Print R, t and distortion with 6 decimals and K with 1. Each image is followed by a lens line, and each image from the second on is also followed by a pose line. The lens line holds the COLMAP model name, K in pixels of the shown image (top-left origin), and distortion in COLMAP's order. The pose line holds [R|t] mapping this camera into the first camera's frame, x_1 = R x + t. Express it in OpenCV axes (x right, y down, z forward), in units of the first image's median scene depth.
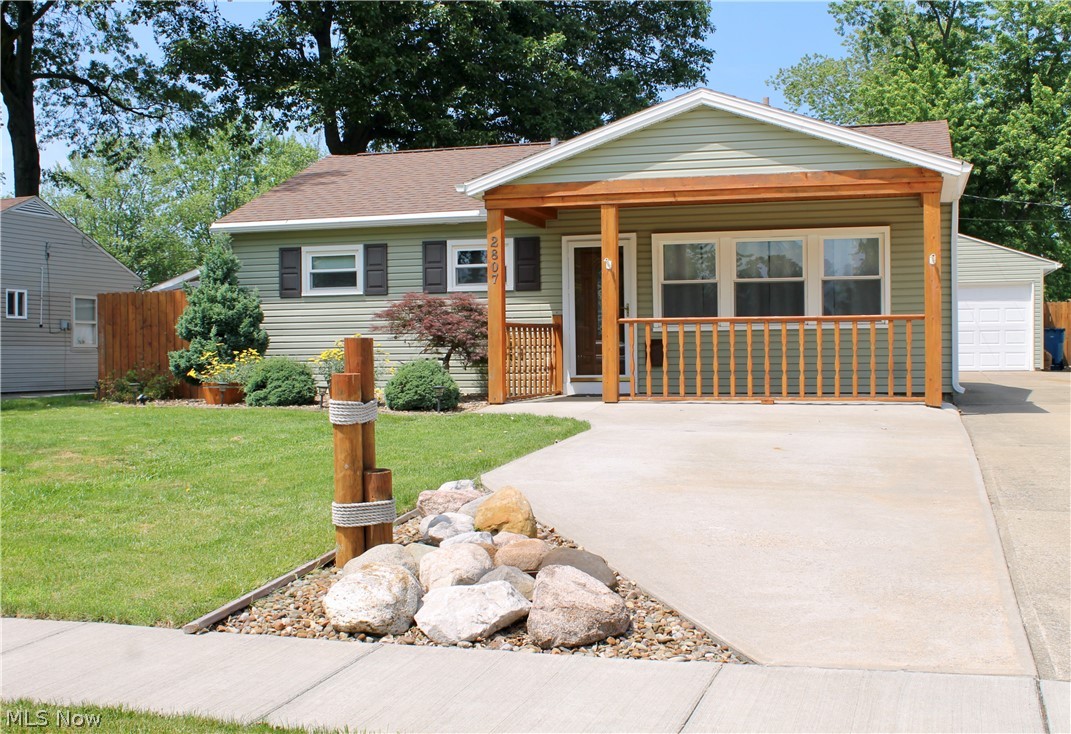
lens RADIAL K [[1235.1, 0, 550.7], [0, 1235.1, 367.3], [0, 0, 1]] dist [-0.090327, 0.034447]
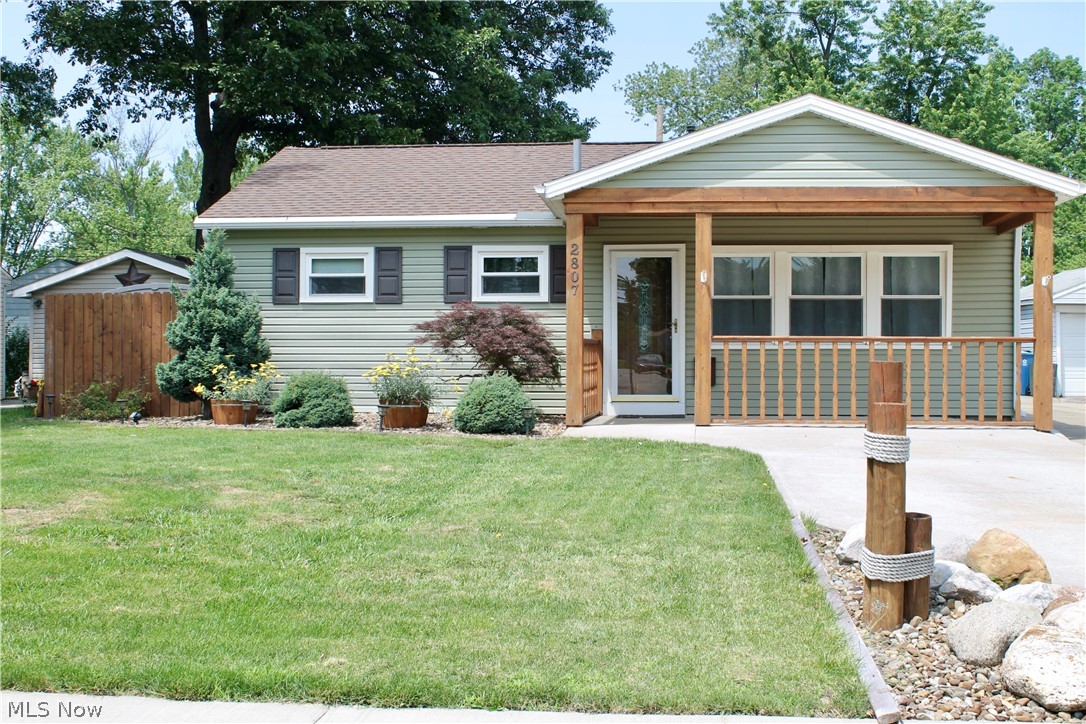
lens RADIAL K [[1280.6, 0, 542.9], [0, 1280.6, 357.4], [0, 0, 1]] dist [-0.110329, 0.160432]
pose [[0.983440, 0.014287, 0.180671, -0.206431], [-0.010999, 0.999755, -0.019189, -0.002553], [-0.180901, 0.016884, 0.983356, 0.062556]]
